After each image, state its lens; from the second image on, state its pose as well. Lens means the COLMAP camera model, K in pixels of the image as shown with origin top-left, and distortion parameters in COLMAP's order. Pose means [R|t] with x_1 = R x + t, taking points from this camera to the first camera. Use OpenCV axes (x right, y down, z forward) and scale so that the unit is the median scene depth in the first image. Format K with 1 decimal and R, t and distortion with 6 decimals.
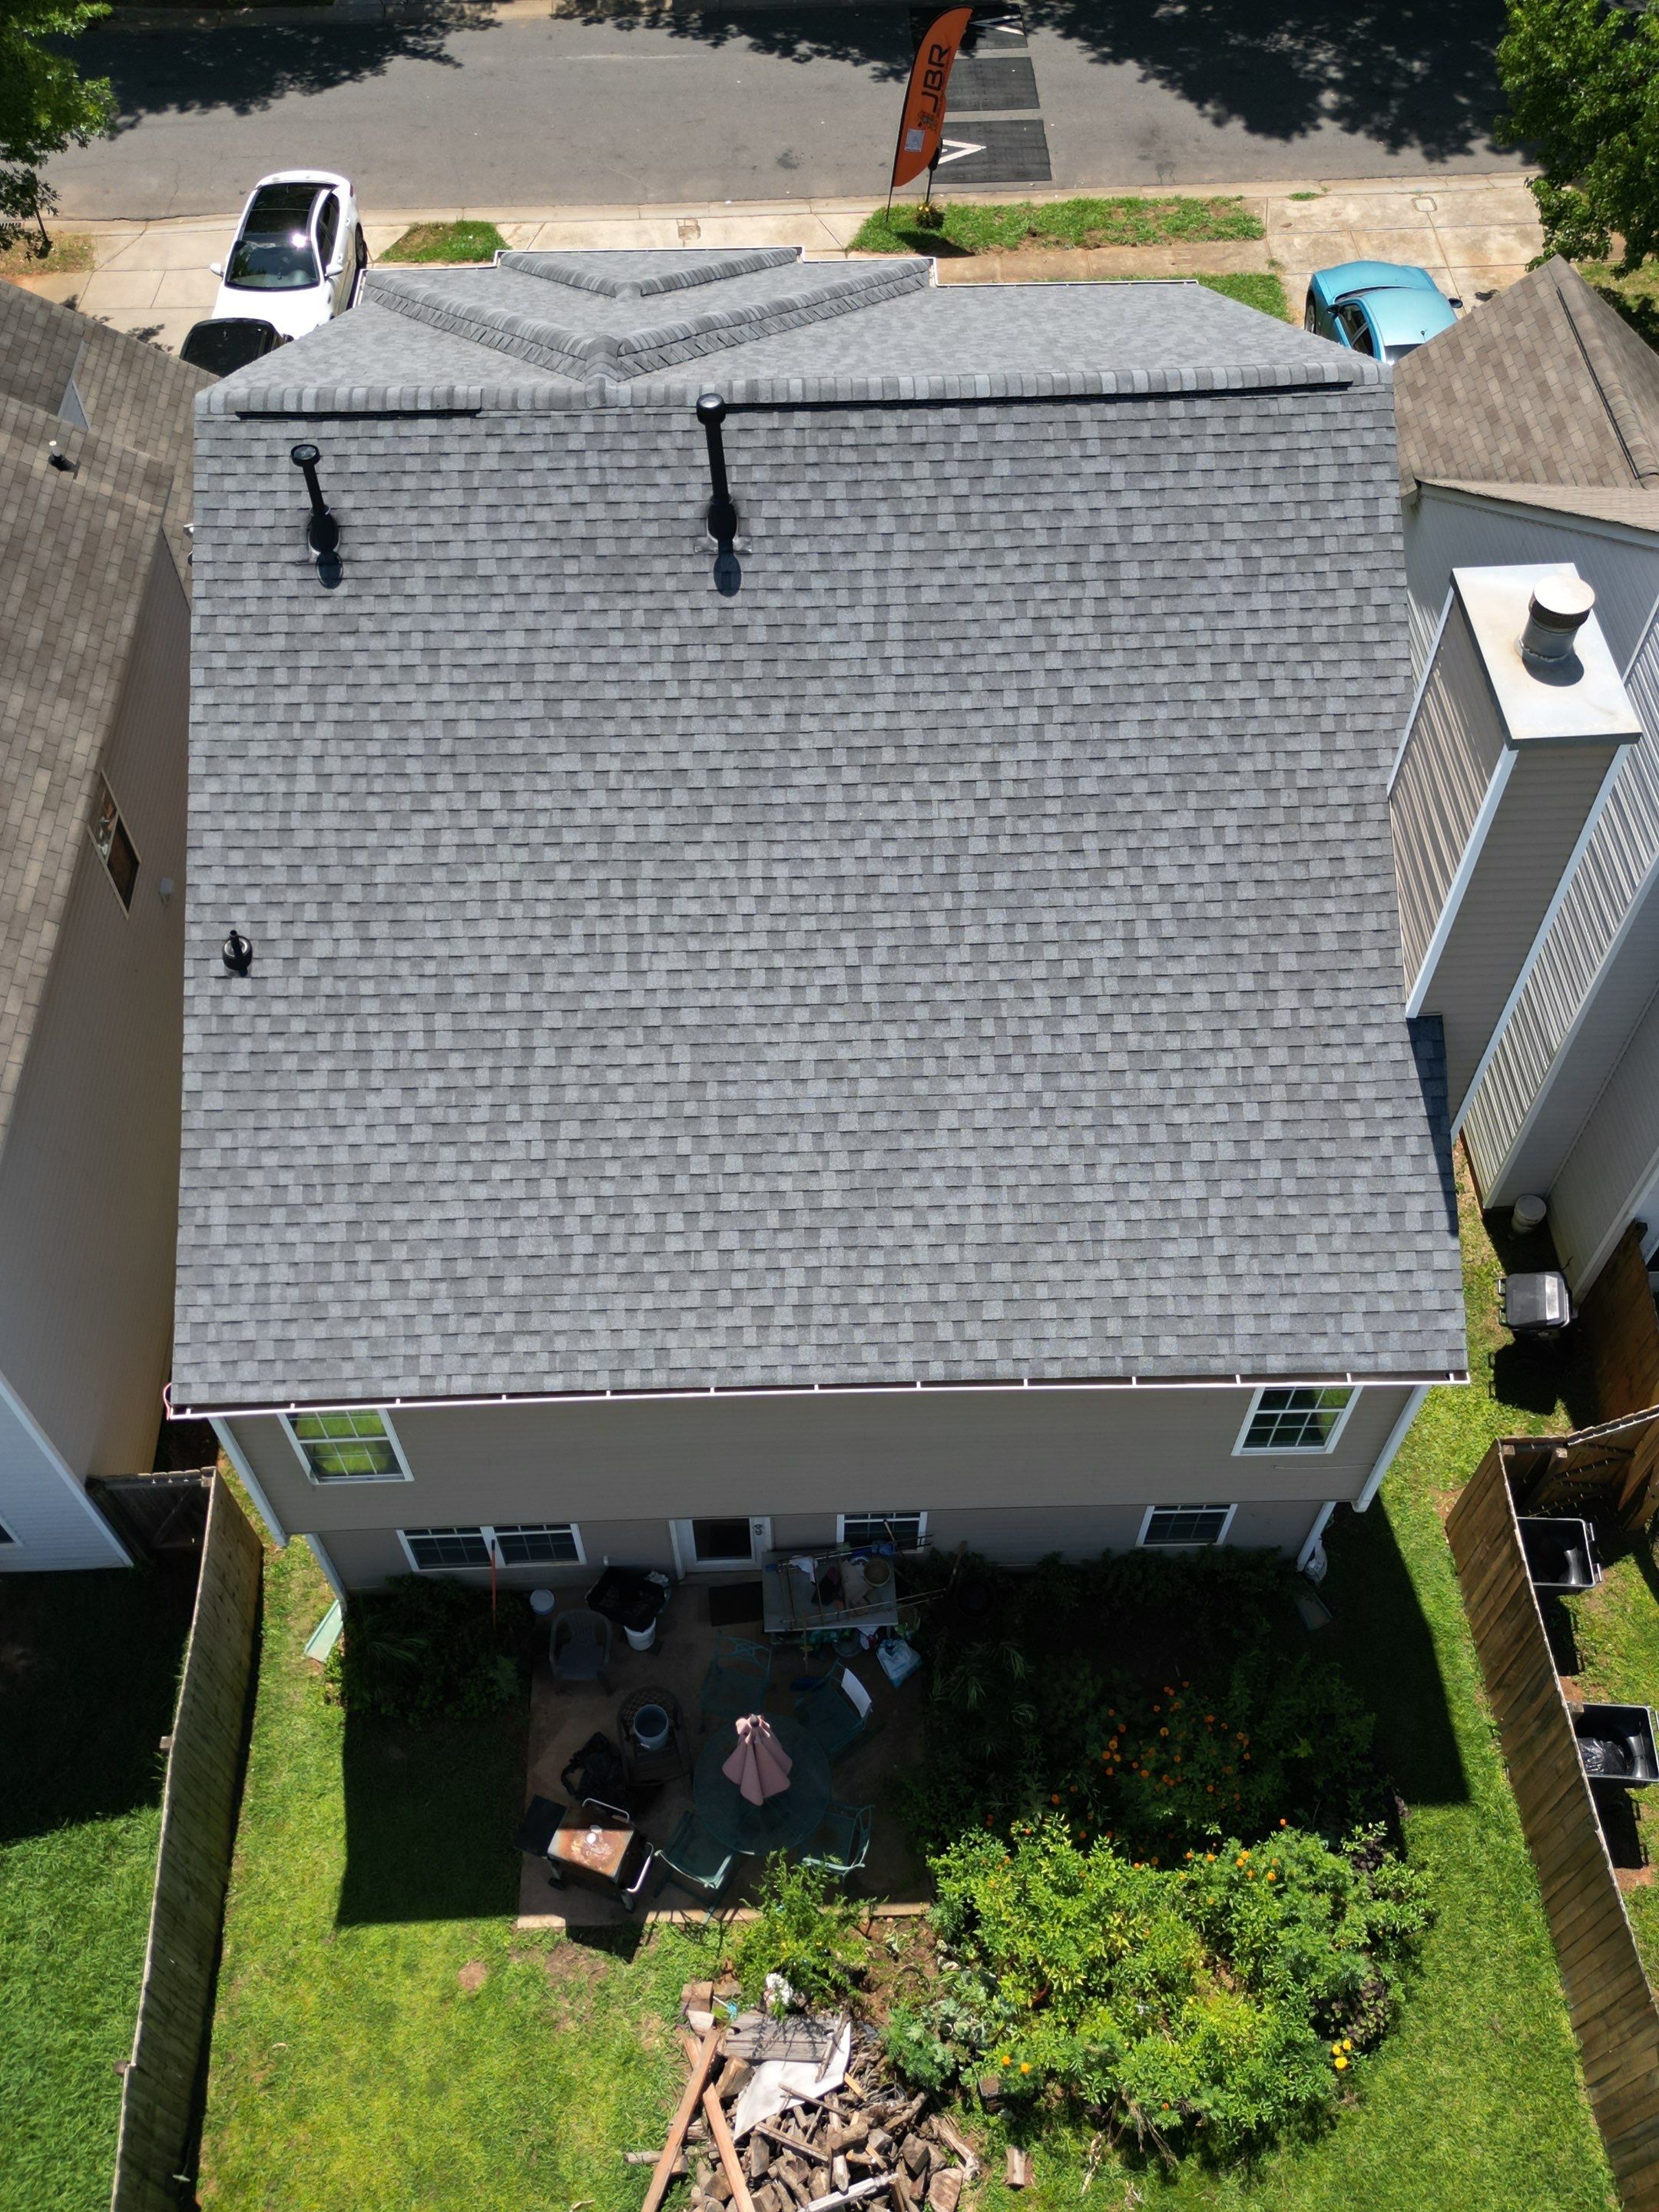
lens RADIAL K [[1889.5, 0, 829.5], [0, 1889.5, 1106.0], [0, 0, 1]] dist [0.107689, -0.146245]
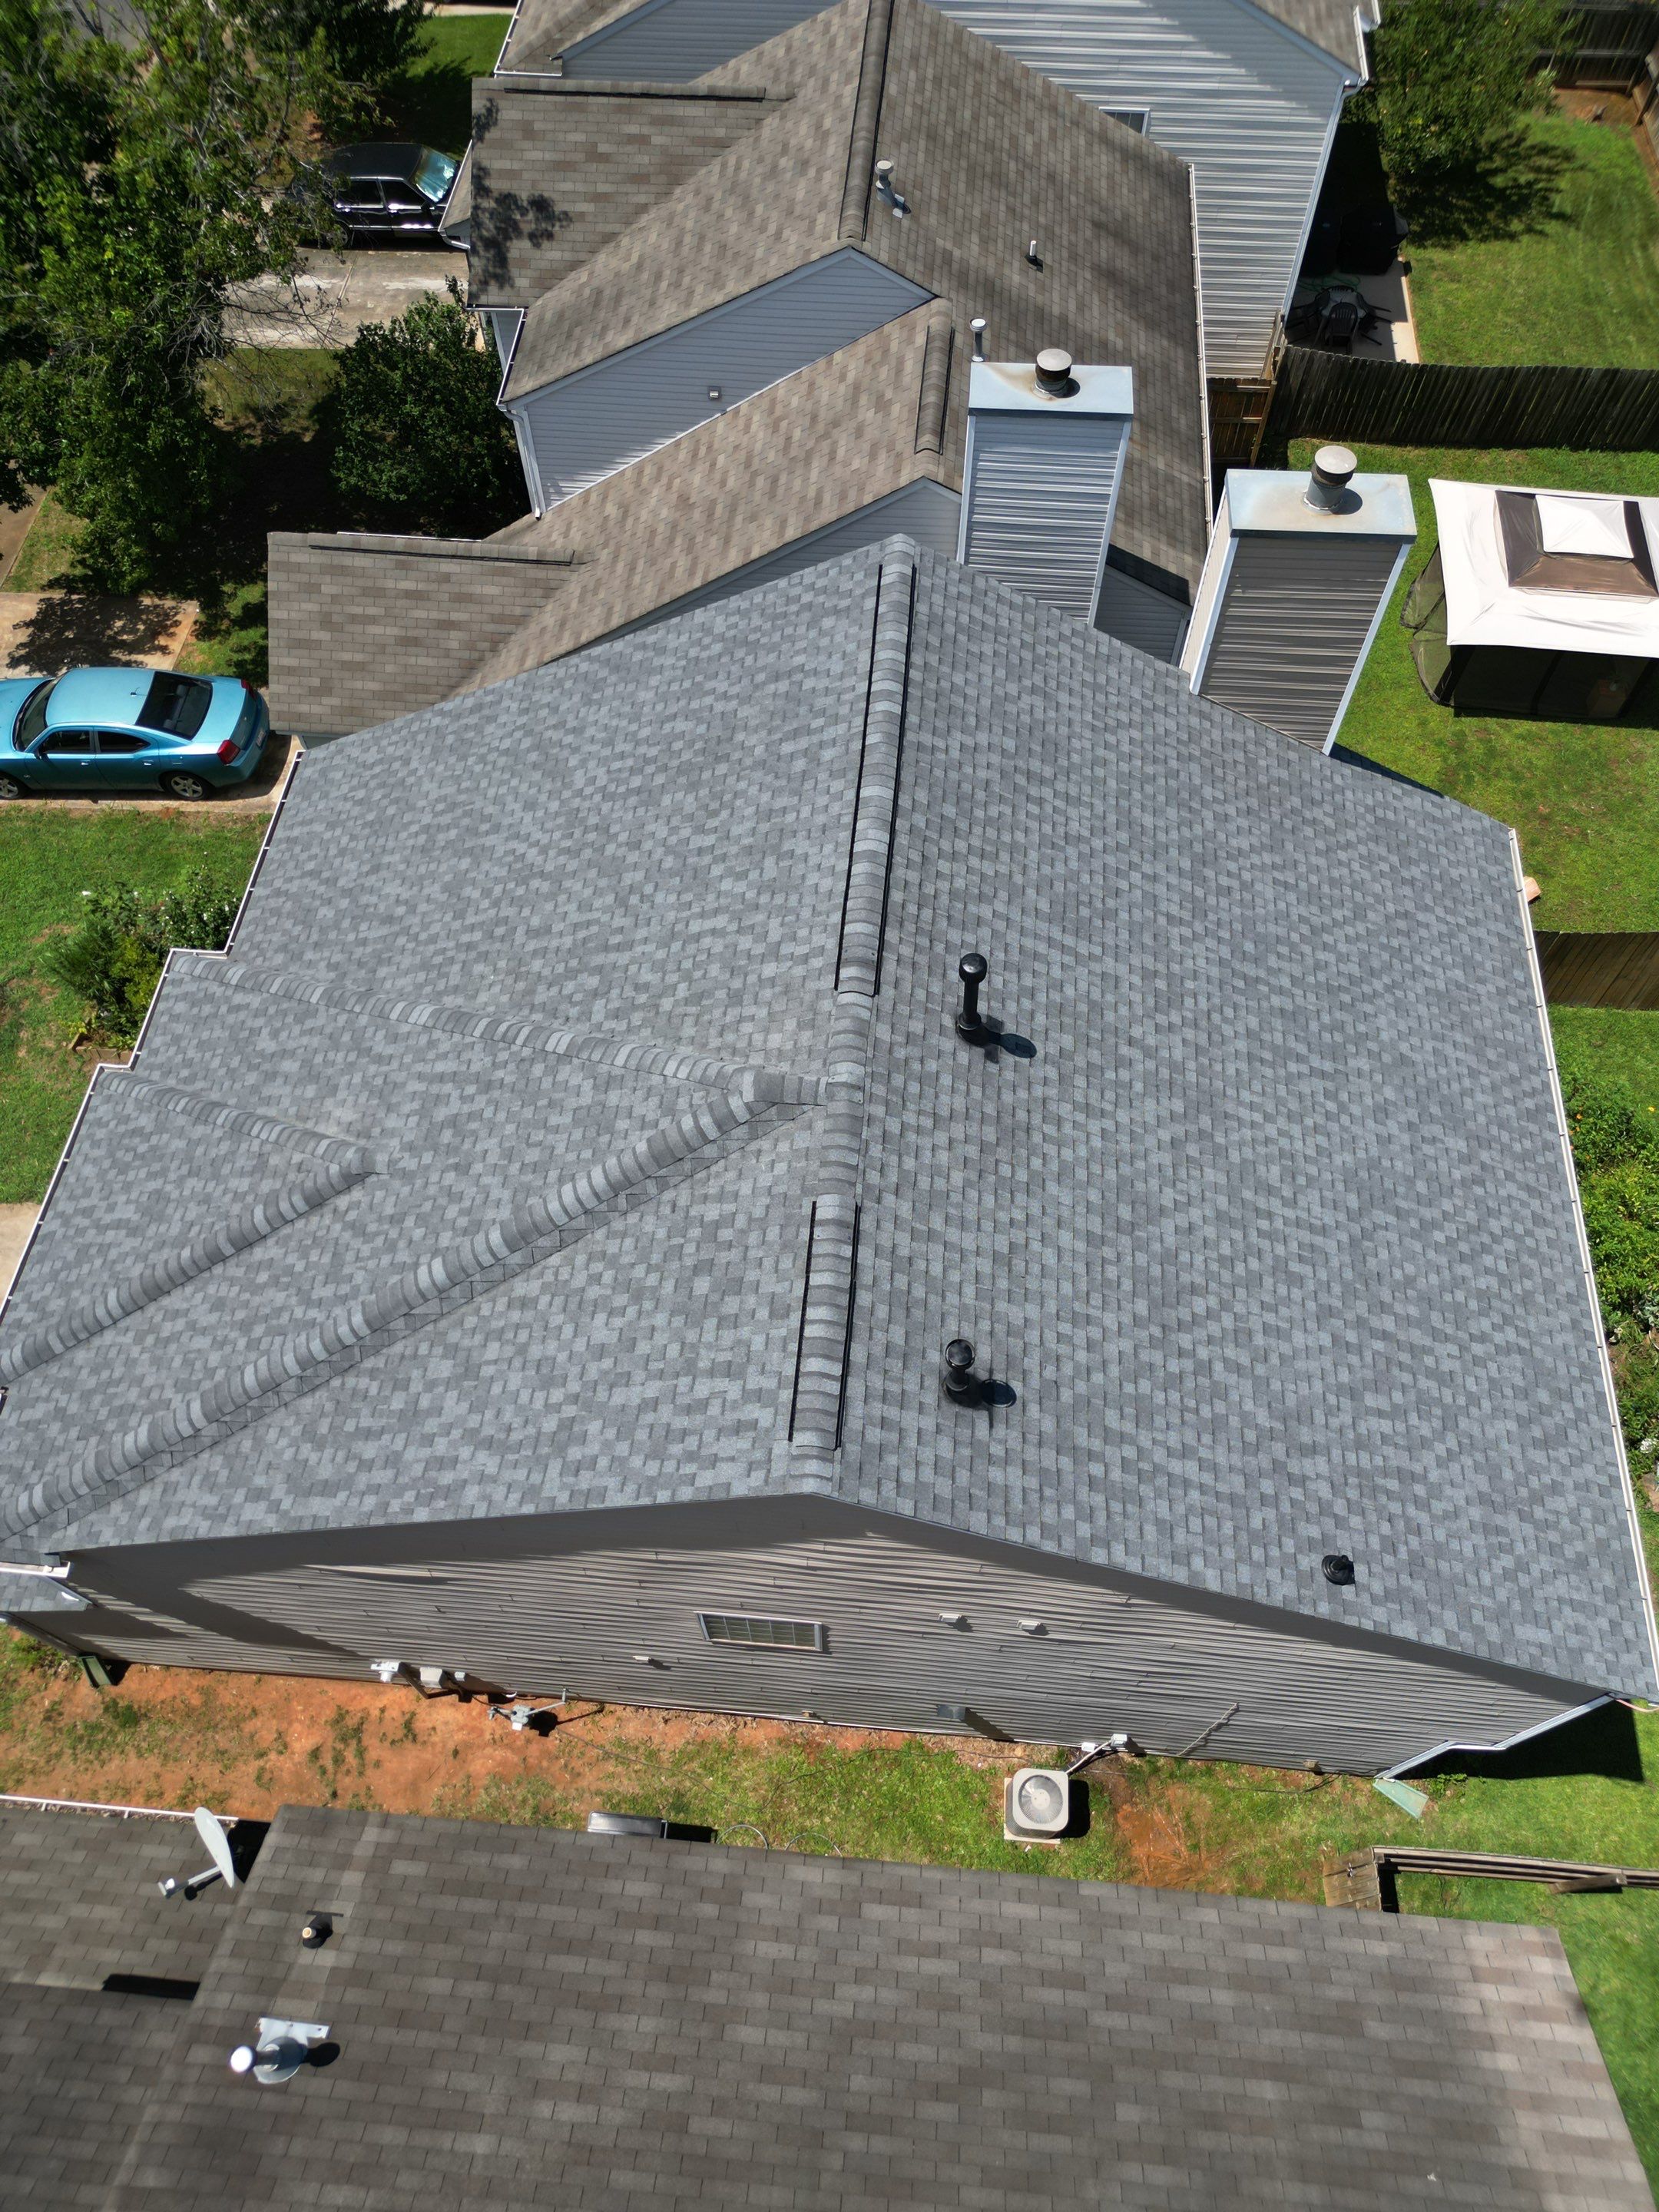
lens RADIAL K [[1518.5, 0, 829.5], [0, 1518.5, 1106.0], [0, 0, 1]] dist [0.052626, -0.051798]
pose [[0.126424, -0.852183, 0.507742, -0.531316], [0.812085, 0.382860, 0.440382, -0.731311], [-0.569680, 0.356655, 0.740447, 0.446105]]
